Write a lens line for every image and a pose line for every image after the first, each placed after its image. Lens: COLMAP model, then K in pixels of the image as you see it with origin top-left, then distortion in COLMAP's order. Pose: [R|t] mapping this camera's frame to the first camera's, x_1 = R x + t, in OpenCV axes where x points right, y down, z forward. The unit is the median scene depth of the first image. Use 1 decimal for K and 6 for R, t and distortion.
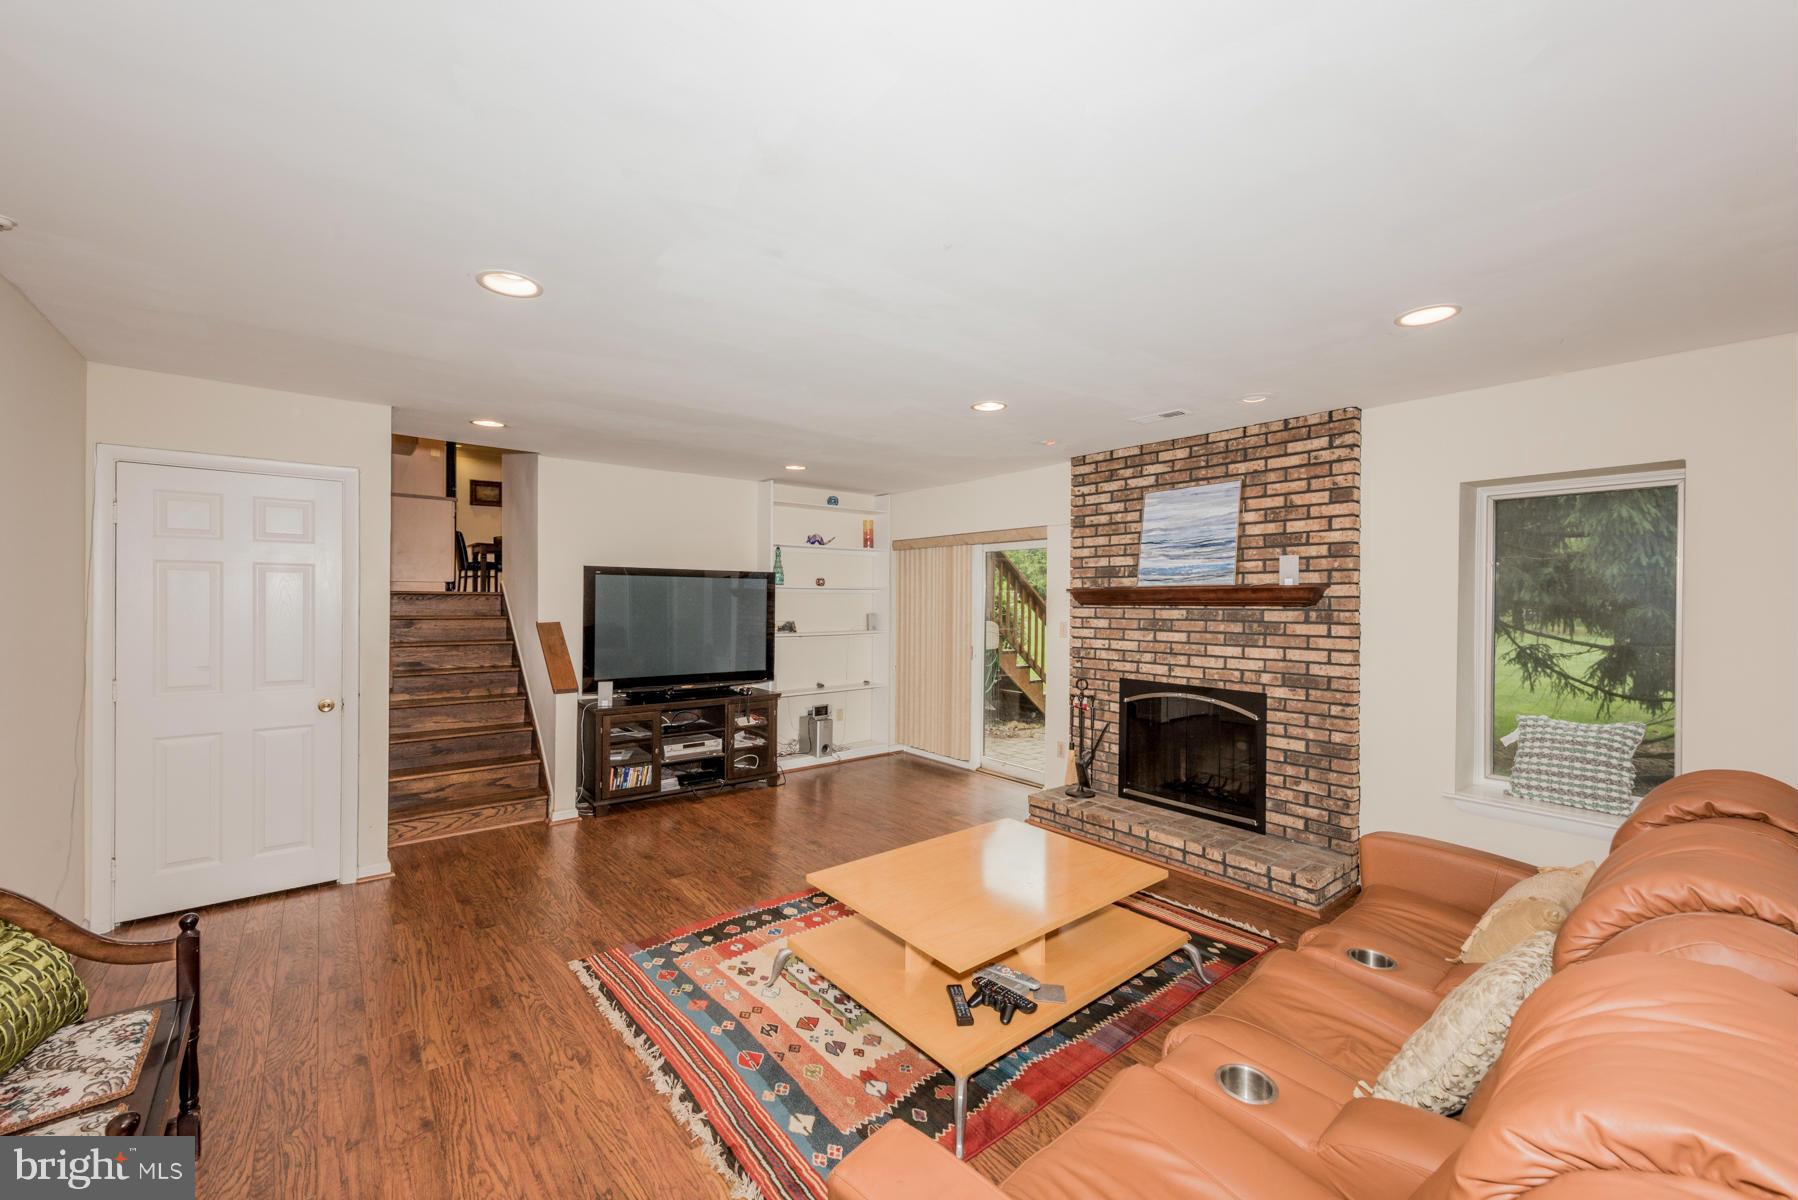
lens RADIAL K [[701.9, 0, 896.6], [0, 701.9, 600.6], [0, 0, 1]] dist [0.016847, -0.000054]
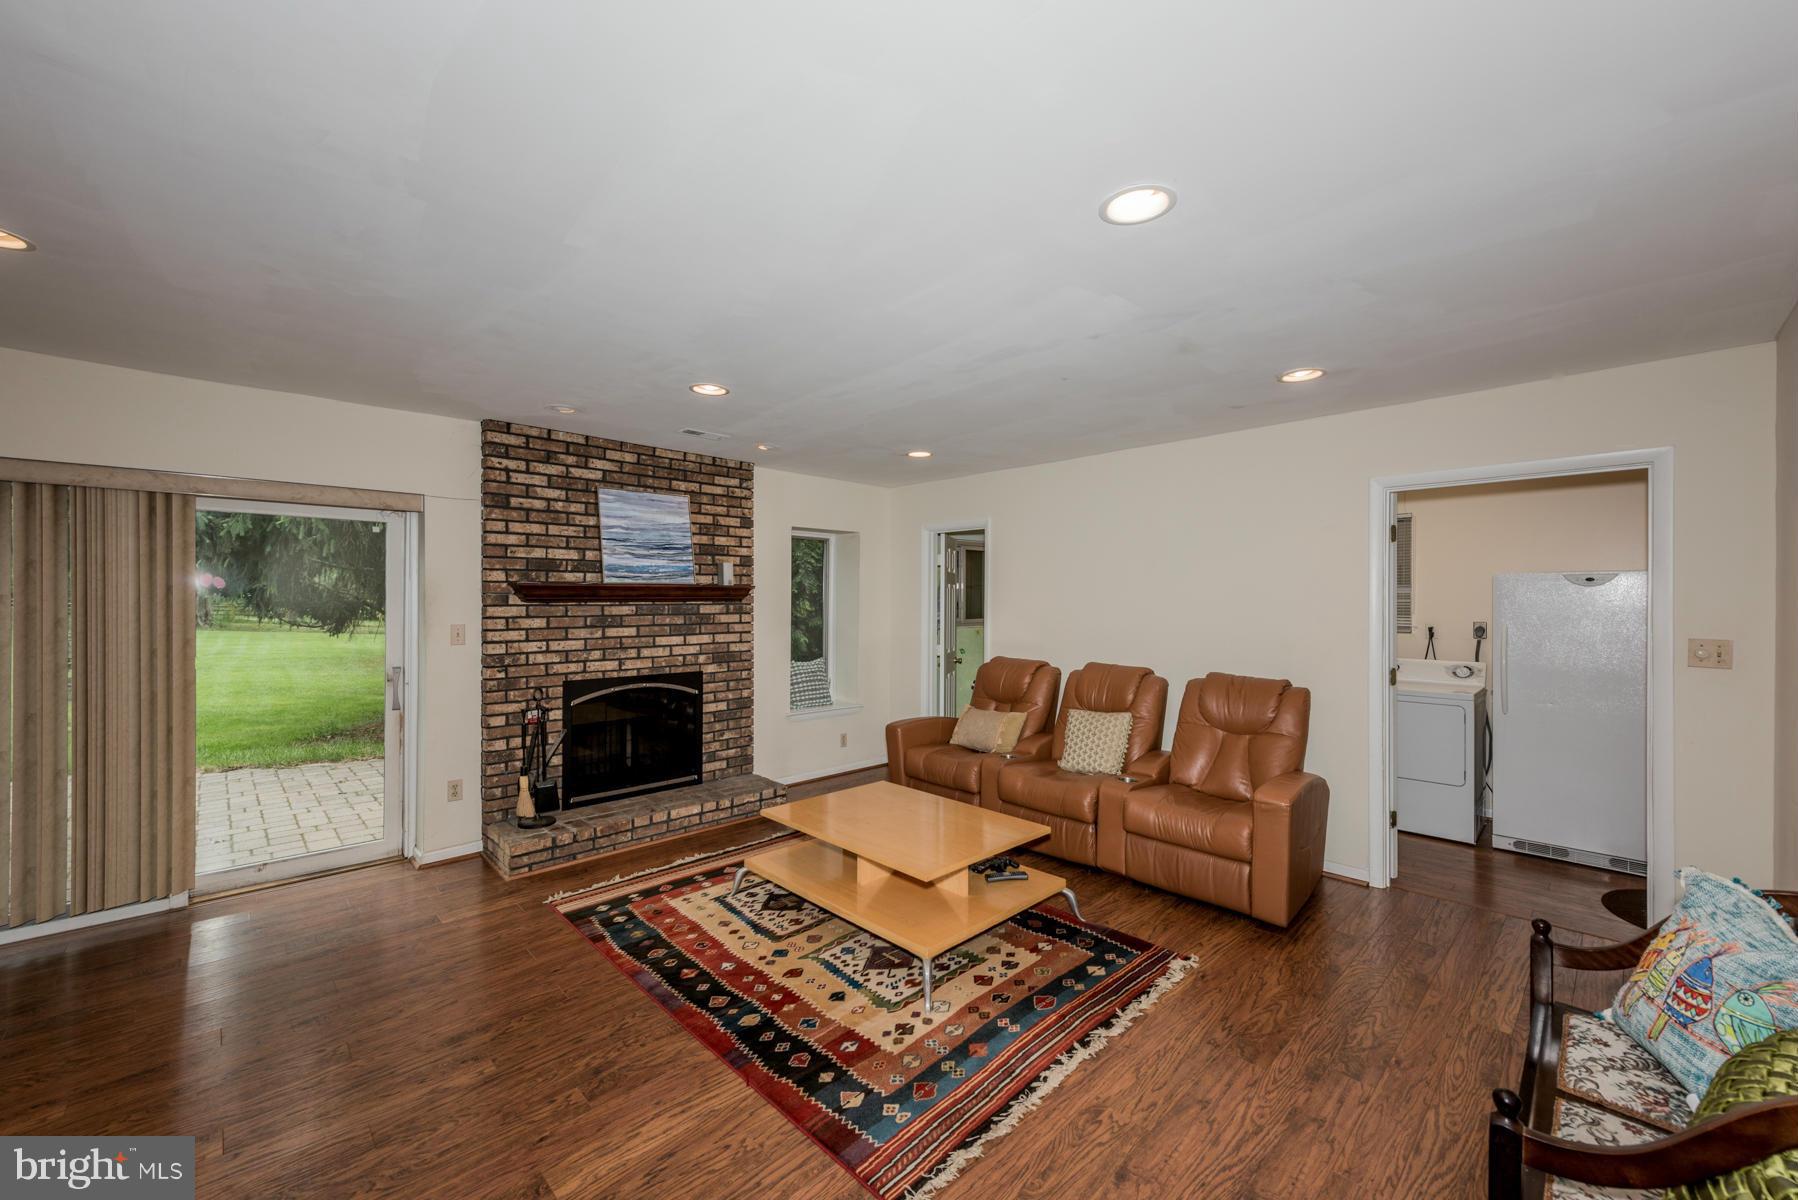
lens RADIAL K [[701.9, 0, 896.7], [0, 701.9, 600.2], [0, 0, 1]] dist [0.016847, -0.000054]
pose [[-0.081926, -0.007607, 0.996609, -0.733800], [-0.001560, 0.999971, 0.007504, -0.004199], [-0.996637, -0.000940, -0.081936, 0.741134]]
